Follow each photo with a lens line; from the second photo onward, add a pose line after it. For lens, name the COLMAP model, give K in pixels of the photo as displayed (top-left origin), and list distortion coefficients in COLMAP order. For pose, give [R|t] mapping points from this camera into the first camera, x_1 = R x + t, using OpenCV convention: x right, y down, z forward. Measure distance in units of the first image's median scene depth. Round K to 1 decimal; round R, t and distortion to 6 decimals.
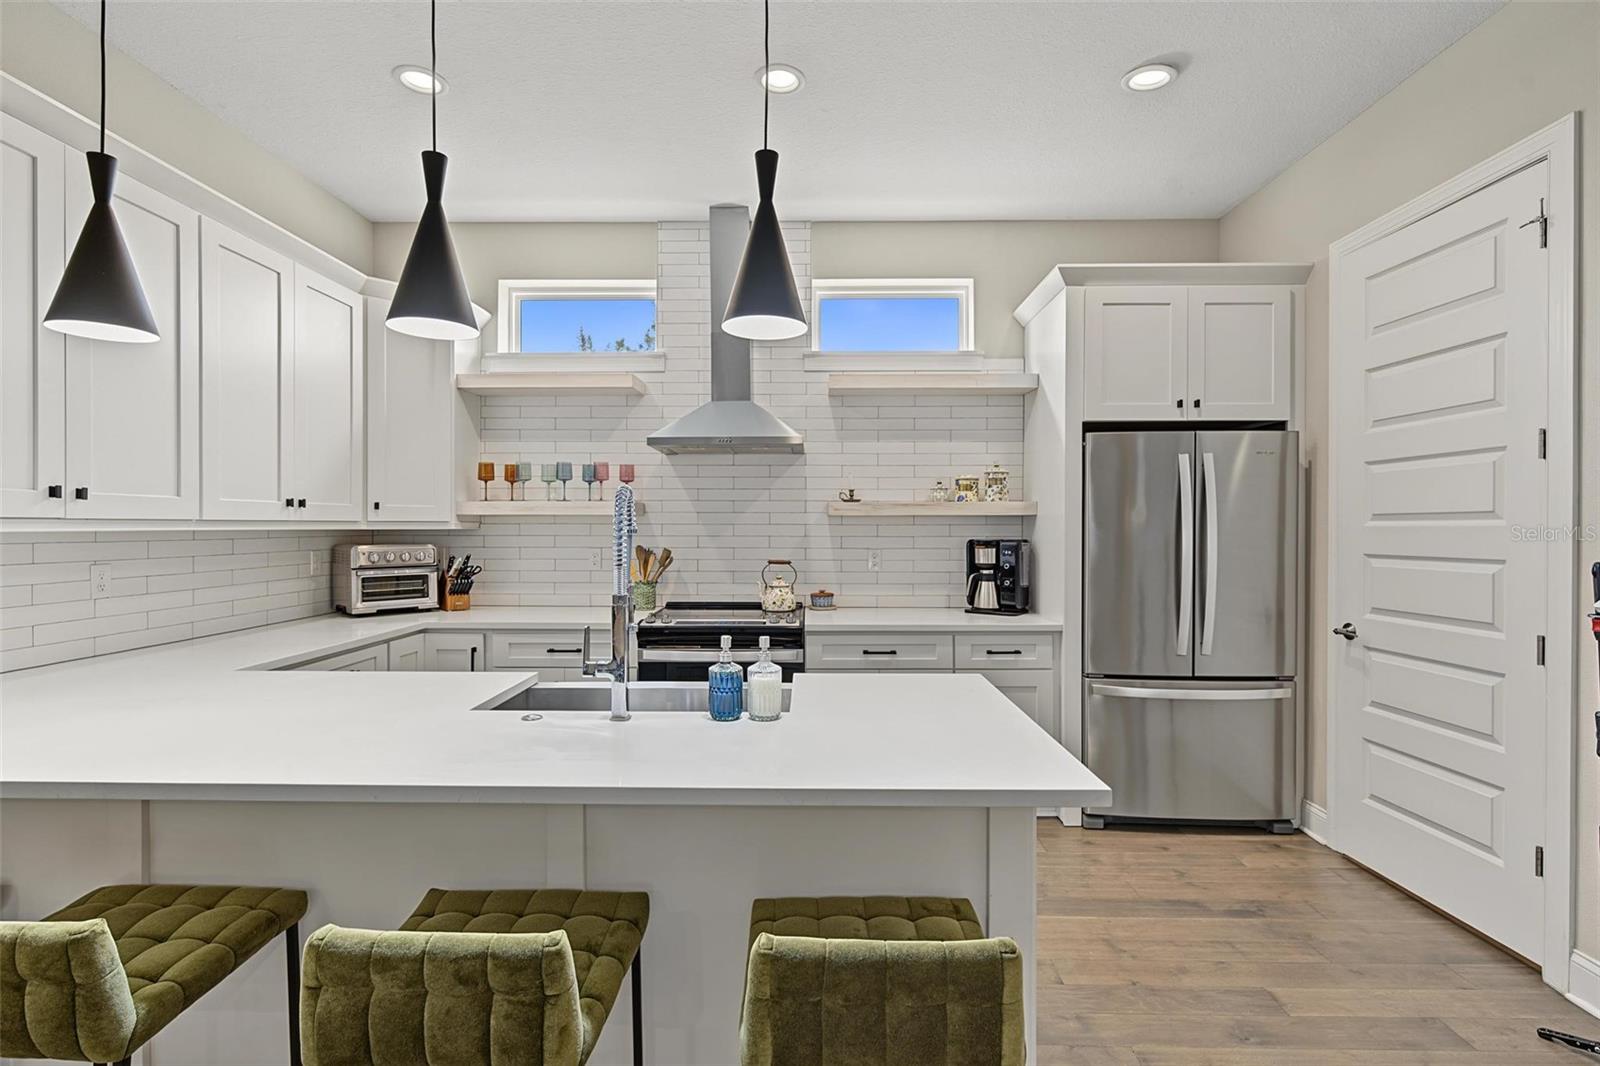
lens RADIAL K [[740.6, 0, 798.5], [0, 740.6, 526.7], [0, 0, 1]] dist [0.000703, 0.000311]
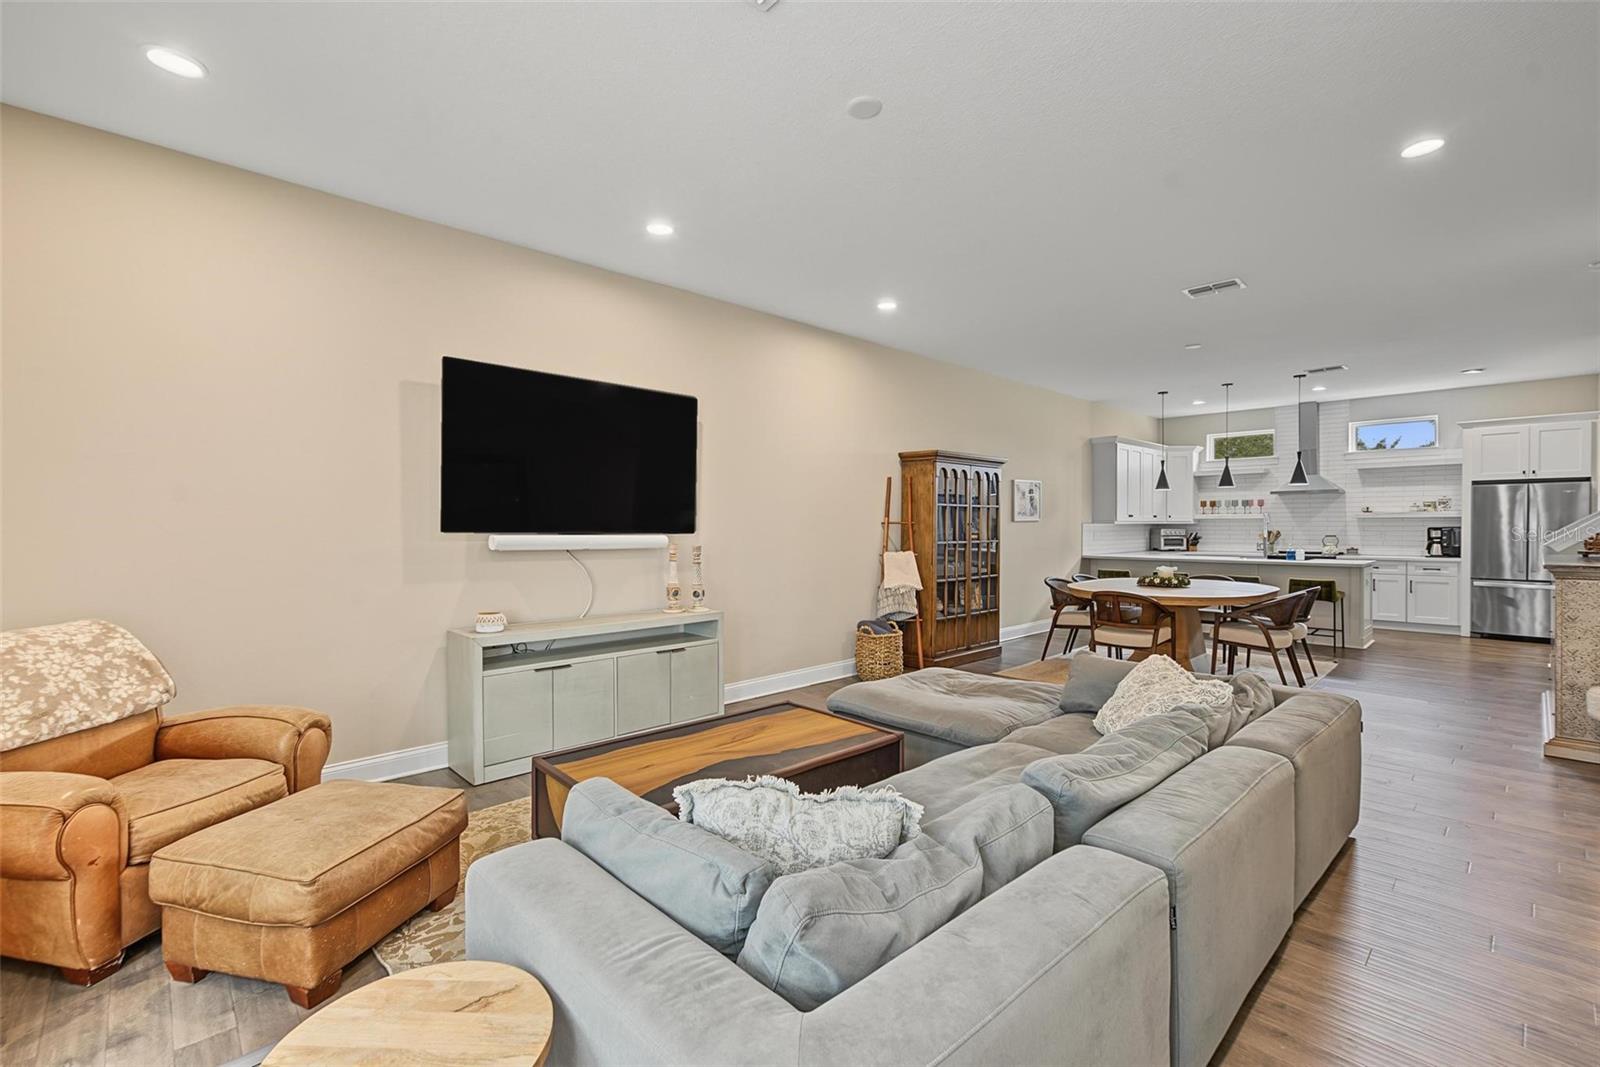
lens RADIAL K [[703.8, 0, 782.6], [0, 703.8, 533.7], [0, 0, 1]] dist [0.008306, 0.000300]
pose [[0.698979, 0.005085, -0.715124, 0.420163], [0.003057, 0.999944, 0.010098, 0.009265], [0.715136, -0.009245, 0.698925, -2.194016]]
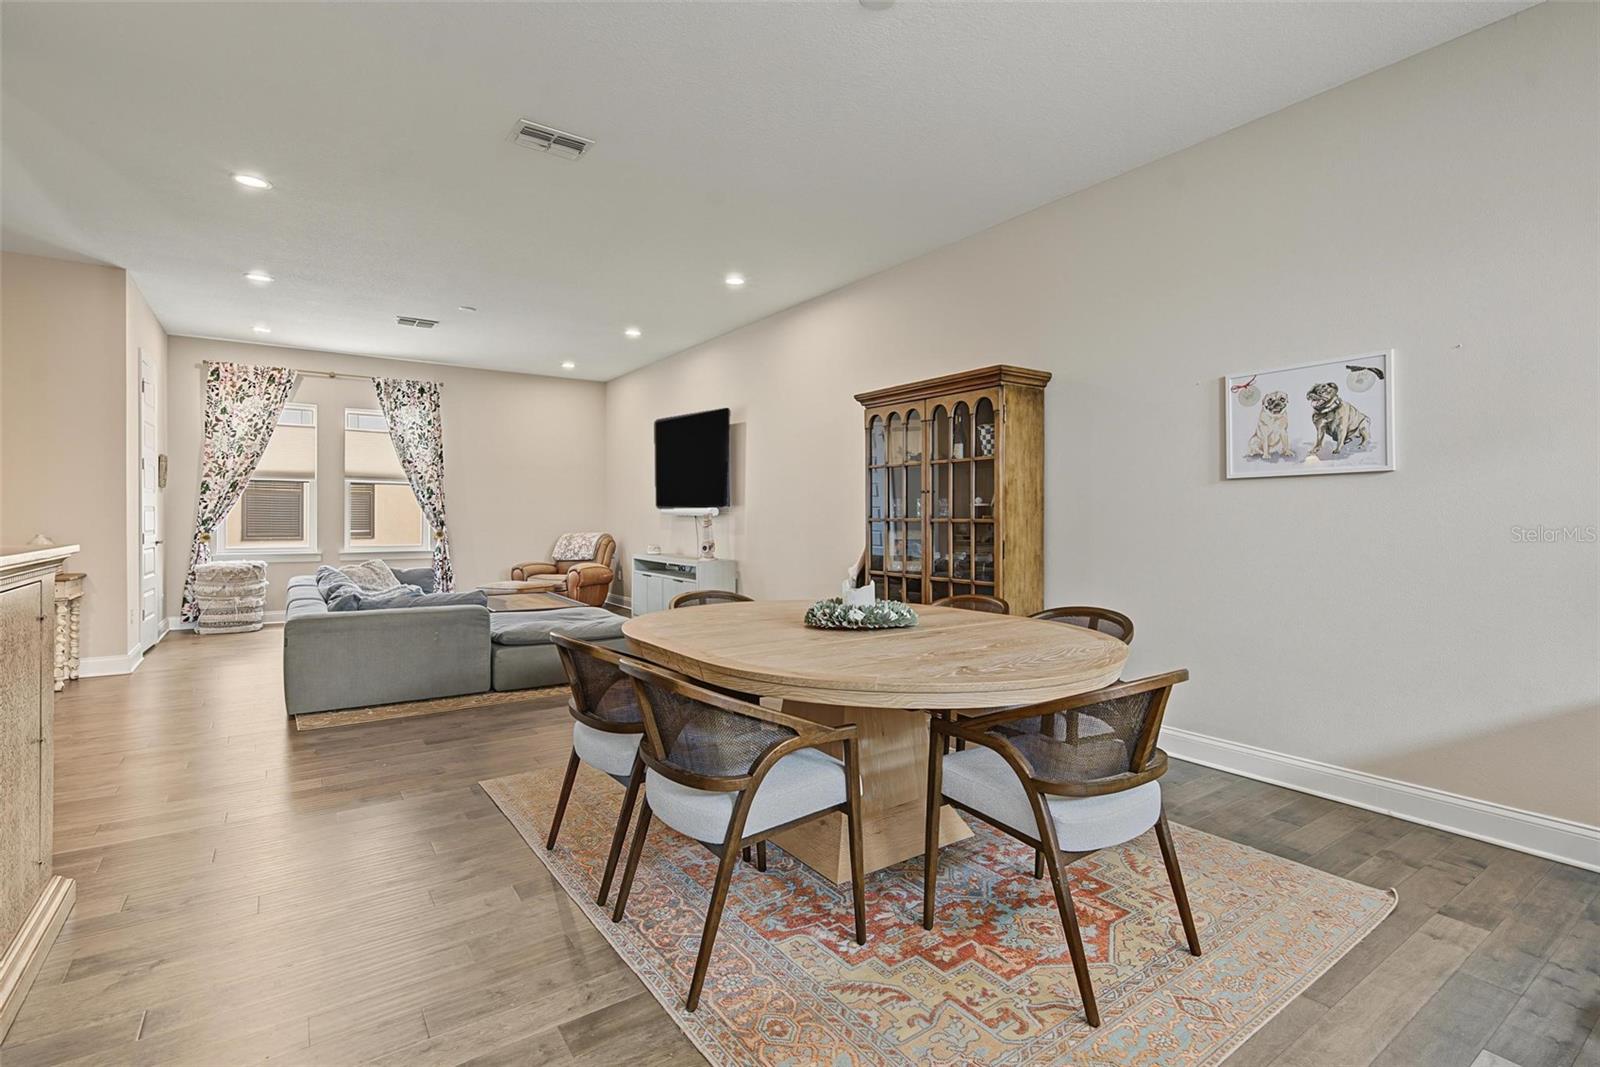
lens RADIAL K [[740.6, 0, 792.6], [0, 740.6, 520.6], [0, 0, 1]] dist [0.000703, 0.000311]
pose [[-0.809550, -0.001080, -0.587050, 0.340437], [-0.005993, 0.999961, 0.006425, 0.045469], [0.587021, 0.008720, -0.809525, 0.298186]]
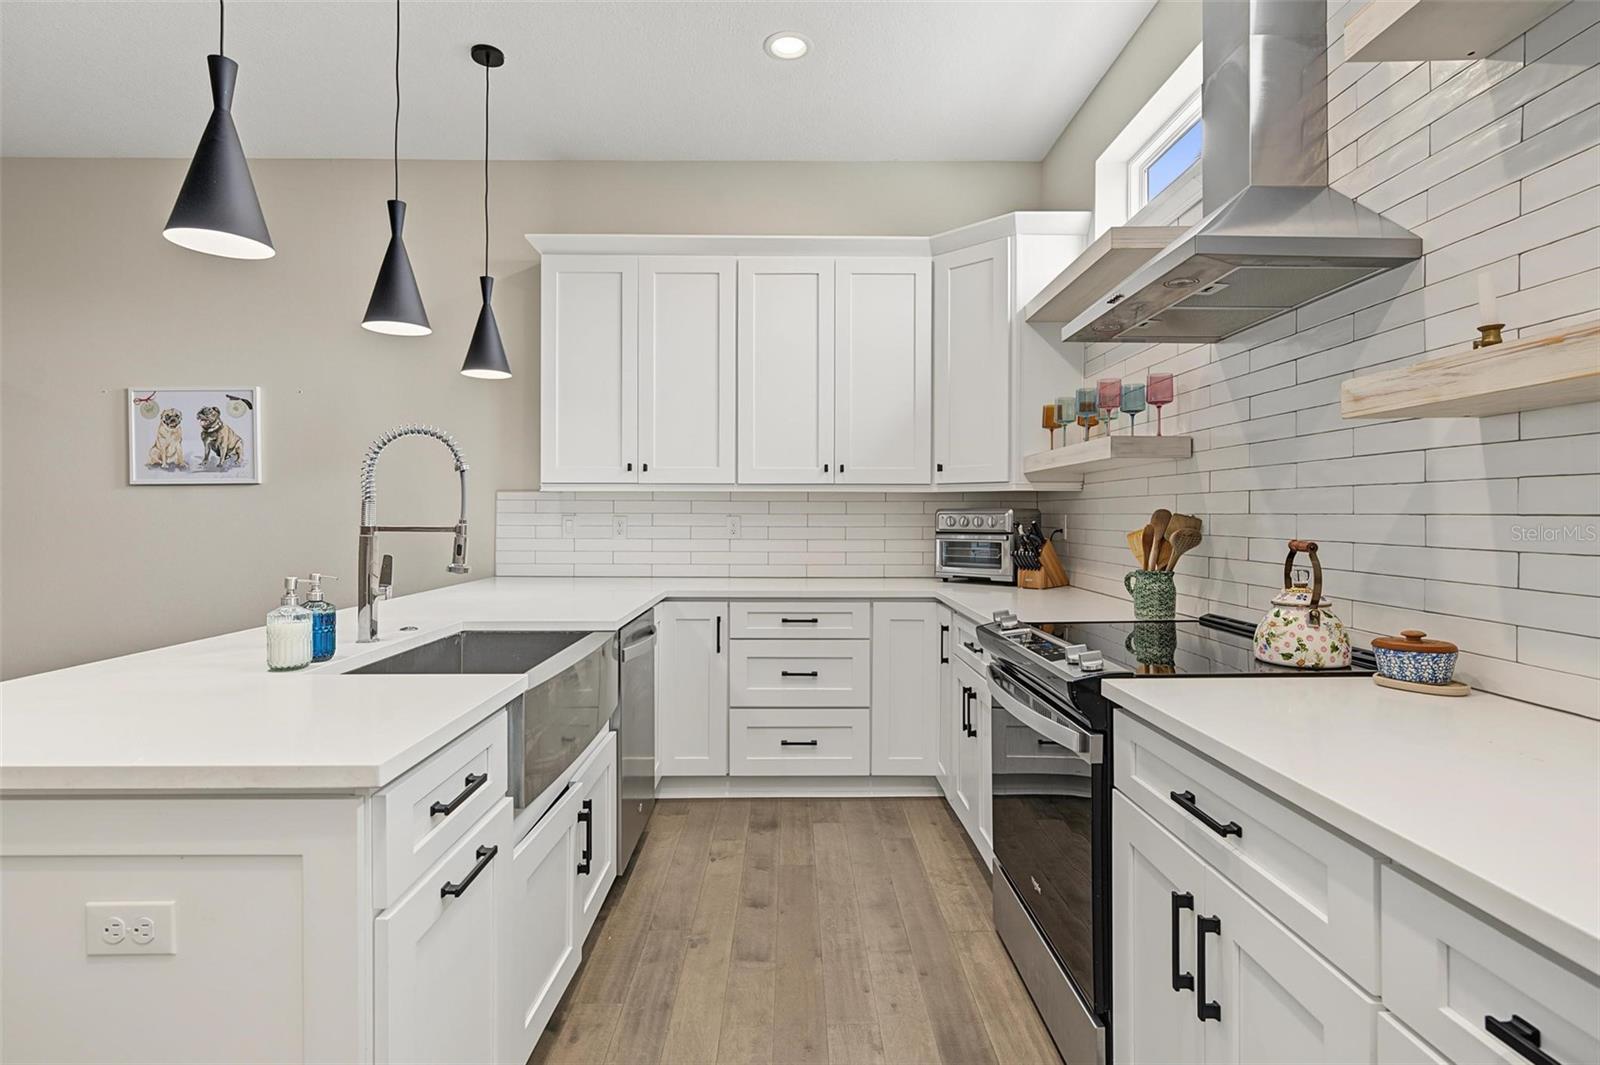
lens RADIAL K [[764.7, 0, 799.6], [0, 764.7, 520.3], [0, 0, 1]] dist [0.005143, 0.000881]
pose [[0.030389, 0.006953, -0.999514, 0.405660], [-0.004066, 0.999968, 0.006832, 0.032600], [0.999530, 0.003856, 0.030416, 0.727146]]
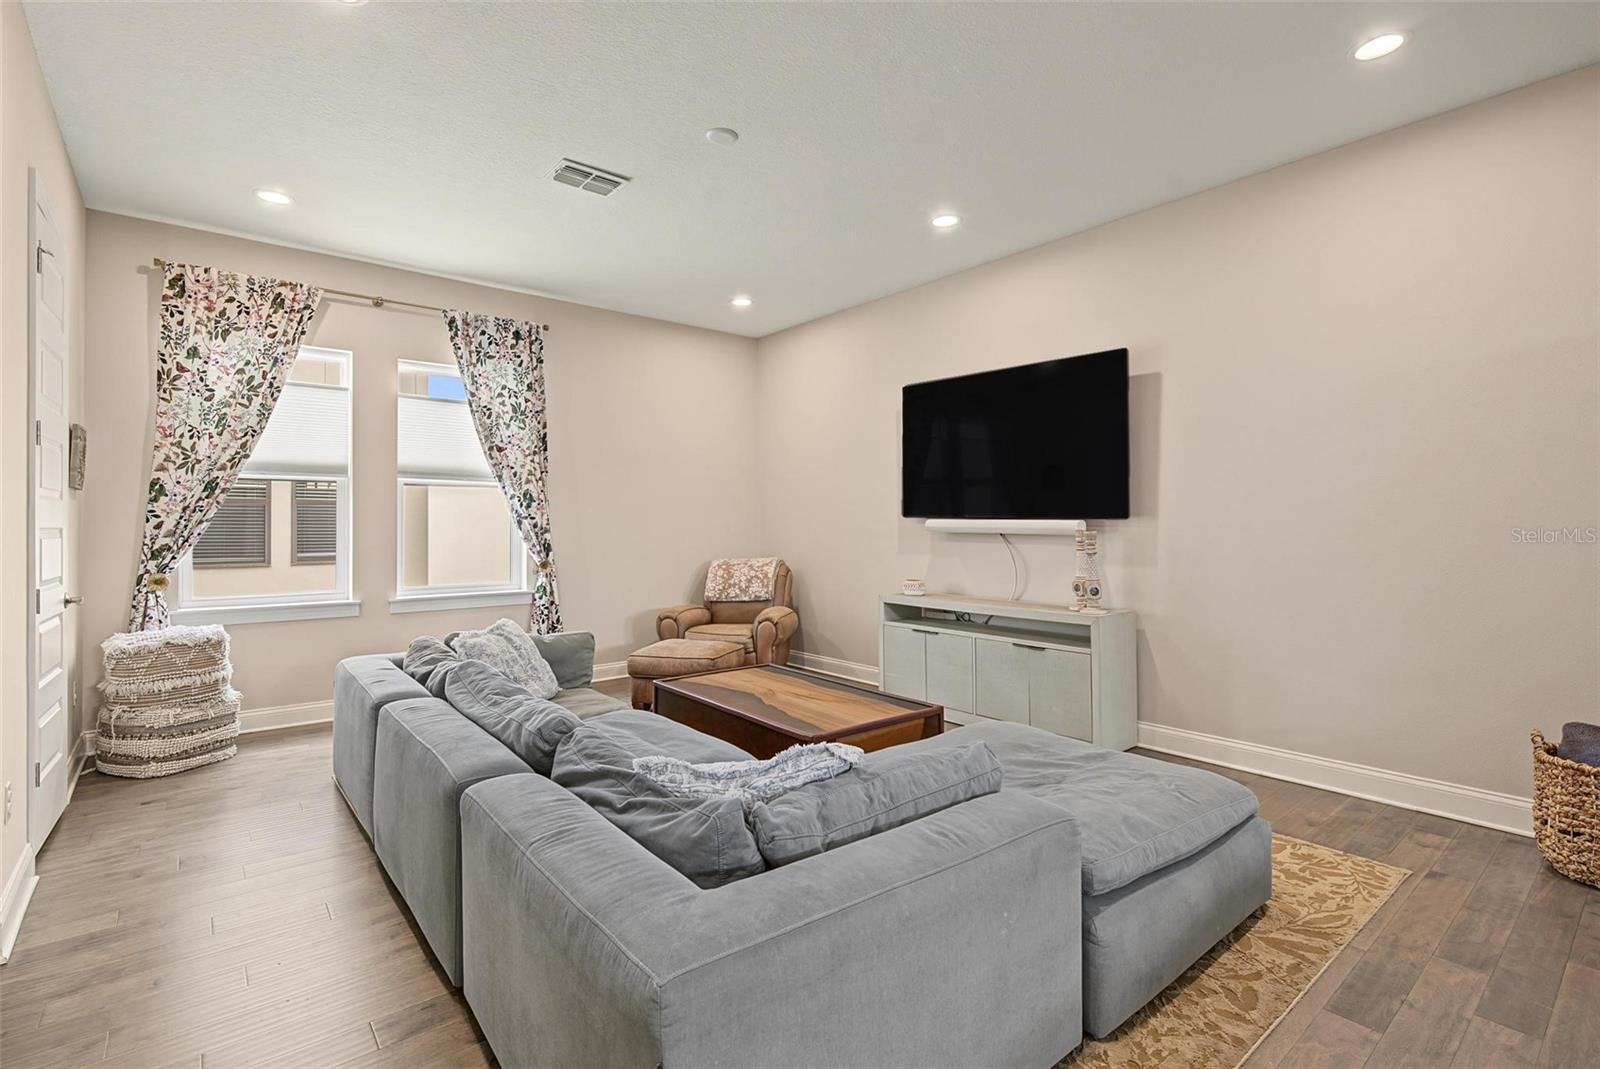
lens RADIAL K [[740.6, 0, 793.2], [0, 740.6, 519.2], [0, 0, 1]] dist [0.000703, 0.000311]
pose [[-0.759651, -0.003184, -0.650324, 0.452525], [0.002142, 0.999970, -0.007397, 0.030964], [0.650328, -0.007012, -0.759621, -0.849176]]
